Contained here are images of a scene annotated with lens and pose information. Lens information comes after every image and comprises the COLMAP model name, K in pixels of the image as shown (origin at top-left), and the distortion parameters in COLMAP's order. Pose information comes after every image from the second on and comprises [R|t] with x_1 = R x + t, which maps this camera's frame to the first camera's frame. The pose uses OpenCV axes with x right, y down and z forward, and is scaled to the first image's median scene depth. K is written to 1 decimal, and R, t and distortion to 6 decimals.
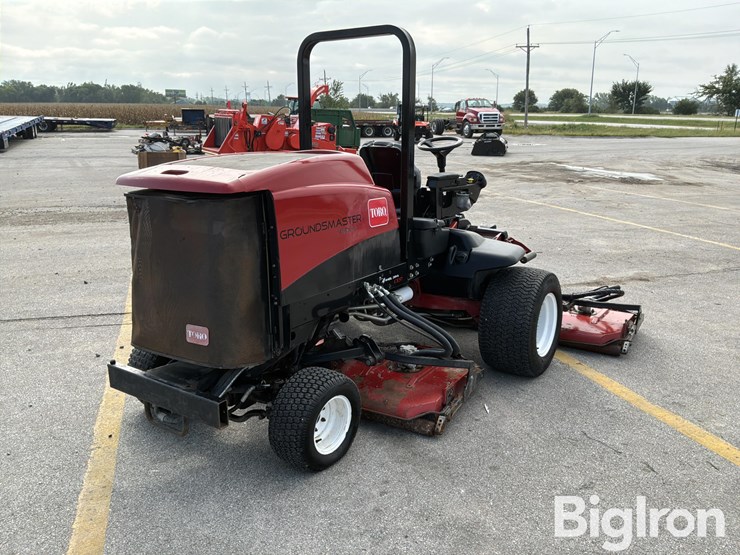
lens RADIAL K [[621.7, 0, 370.0], [0, 621.7, 277.5], [0, 0, 1]] dist [0.095776, -0.192268]
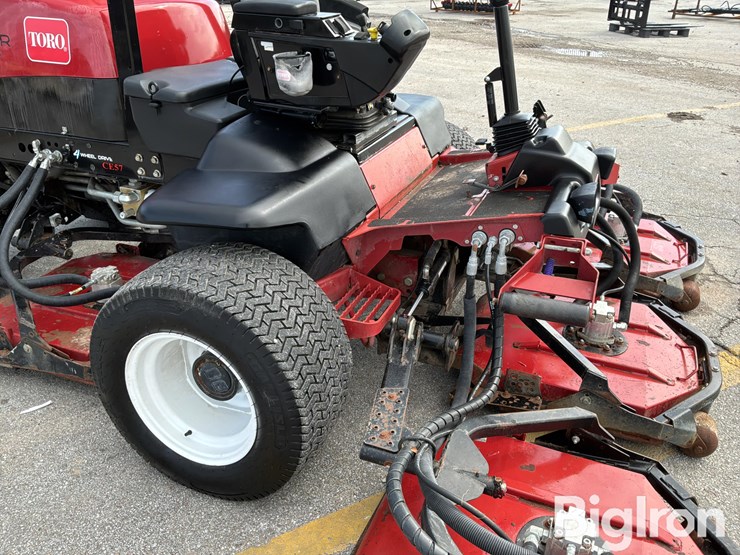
lens RADIAL K [[615.1, 0, 370.0], [0, 615.1, 277.5], [0, 0, 1]] dist [0.137071, -0.280969]
pose [[0.196127, 0.442913, -0.874850, 0.060203], [-0.246494, 0.885798, 0.393196, -0.017974], [0.949092, 0.138529, 0.282904, 0.094544]]
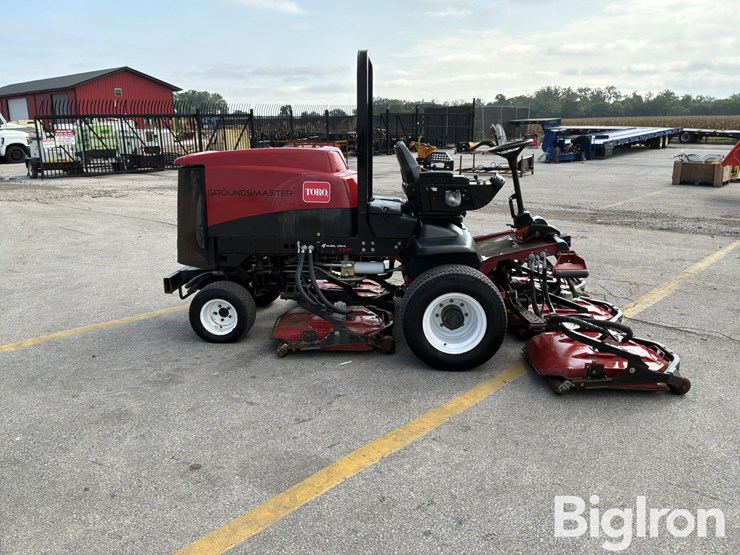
lens RADIAL K [[615.1, 0, 370.0], [0, 615.1, 277.5], [0, 0, 1]] dist [0.137071, -0.280969]
pose [[0.511085, 0.189691, -0.838337, 0.099247], [-0.204798, 0.974128, 0.095564, -0.006192], [0.834776, 0.122848, 0.536710, 0.032651]]
